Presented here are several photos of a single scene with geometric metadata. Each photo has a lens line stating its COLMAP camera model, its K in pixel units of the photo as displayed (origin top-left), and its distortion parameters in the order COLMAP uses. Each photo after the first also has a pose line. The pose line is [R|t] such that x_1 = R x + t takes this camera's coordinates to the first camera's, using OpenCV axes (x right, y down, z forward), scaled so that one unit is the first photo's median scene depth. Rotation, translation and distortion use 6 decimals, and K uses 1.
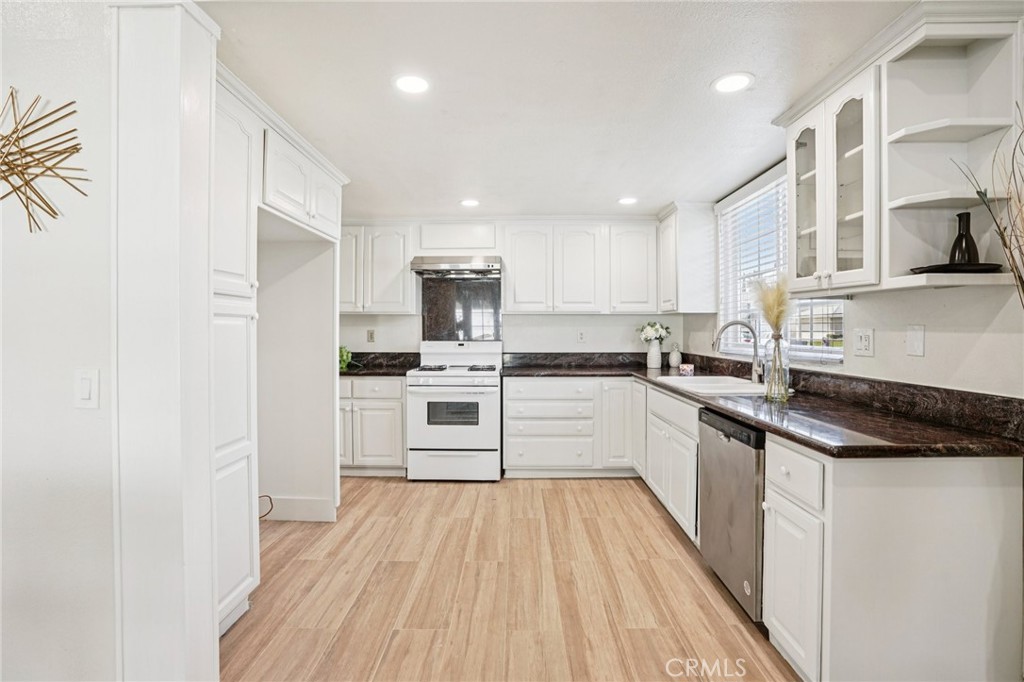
lens RADIAL K [[475.9, 0, 513.2], [0, 475.9, 332.4], [0, 0, 1]] dist [-0.065413, 0.023625]
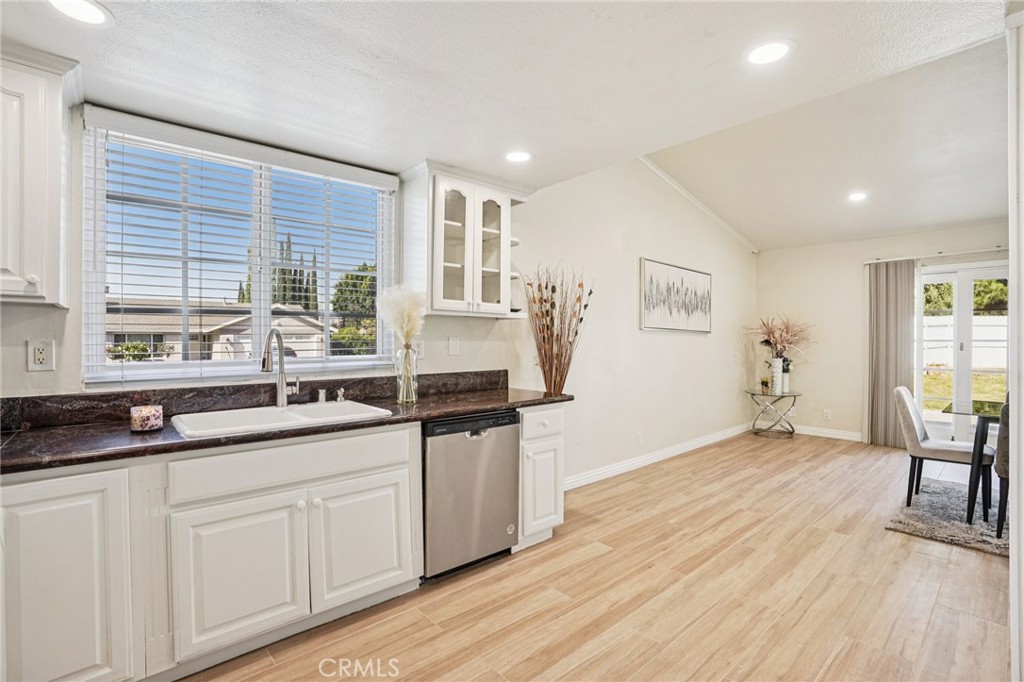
lens RADIAL K [[475.9, 0, 515.6], [0, 475.9, 339.6], [0, 0, 1]] dist [-0.065413, 0.023625]
pose [[-0.673073, 0.004361, 0.739563, -0.293620], [0.009054, 0.999956, 0.002343, -0.004664], [-0.739520, 0.008273, -0.673083, 1.059037]]
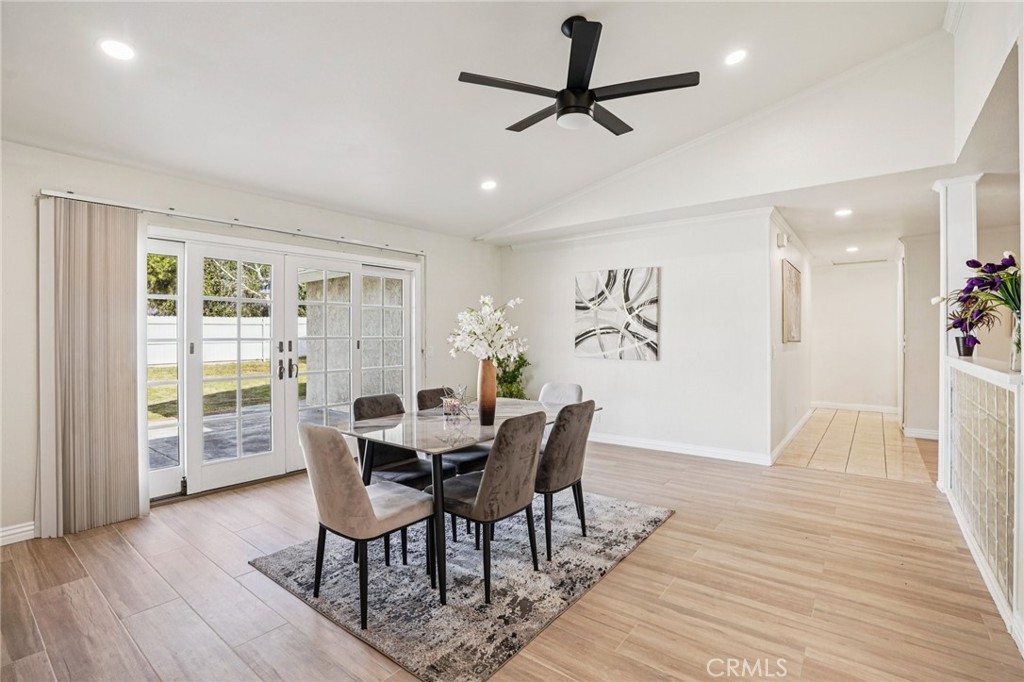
lens RADIAL K [[475.9, 0, 509.9], [0, 475.9, 340.9], [0, 0, 1]] dist [-0.065413, 0.023625]
pose [[-0.612894, 0.017232, -0.789977, 0.202912], [0.002651, 0.999801, 0.019752, -0.002183], [0.790160, 0.010012, -0.612818, 0.267257]]
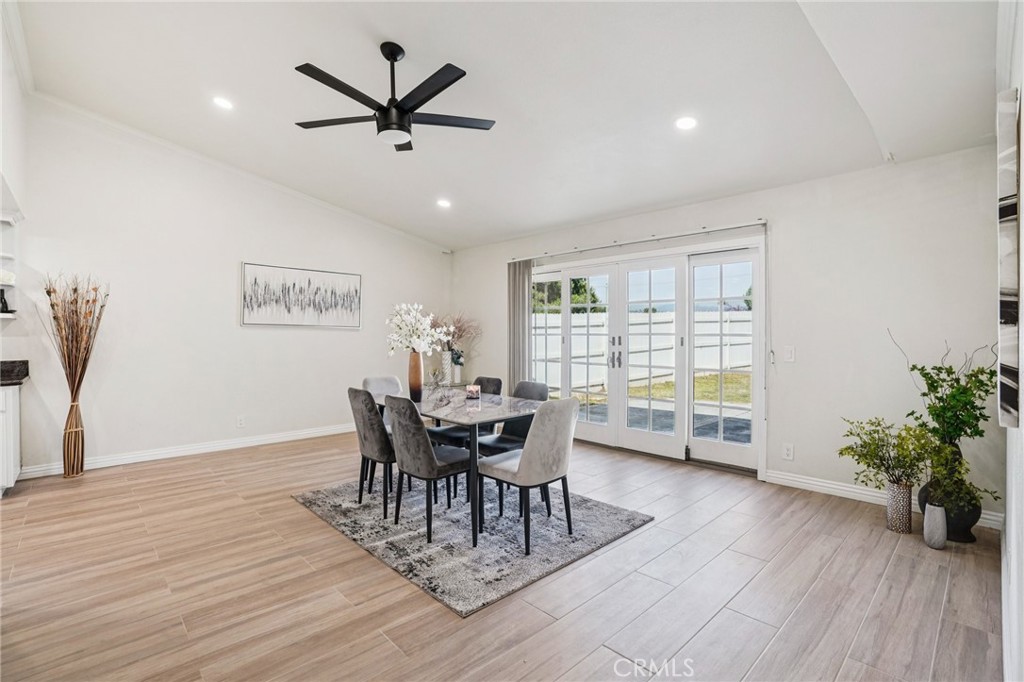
lens RADIAL K [[475.9, 0, 515.3], [0, 475.9, 336.8], [0, 0, 1]] dist [-0.065413, 0.023625]
pose [[-0.695394, 0.000723, 0.718629, -1.219102], [0.011568, 0.999881, 0.010188, 0.003345], [-0.718536, 0.015398, -0.695319, 0.310630]]
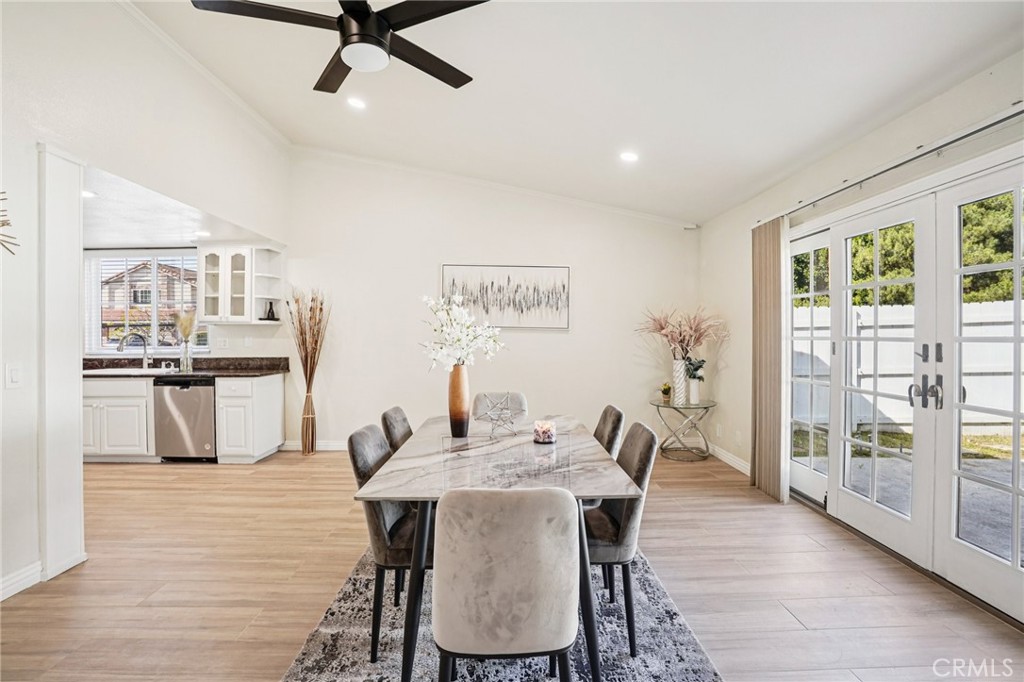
lens RADIAL K [[475.9, 0, 514.3], [0, 475.9, 339.5], [0, 0, 1]] dist [-0.065413, 0.023625]
pose [[-0.025556, -0.004028, 0.999665, -1.052656], [0.010617, 0.999934, 0.004301, 0.005259], [-0.999617, 0.010723, -0.025511, -0.285732]]
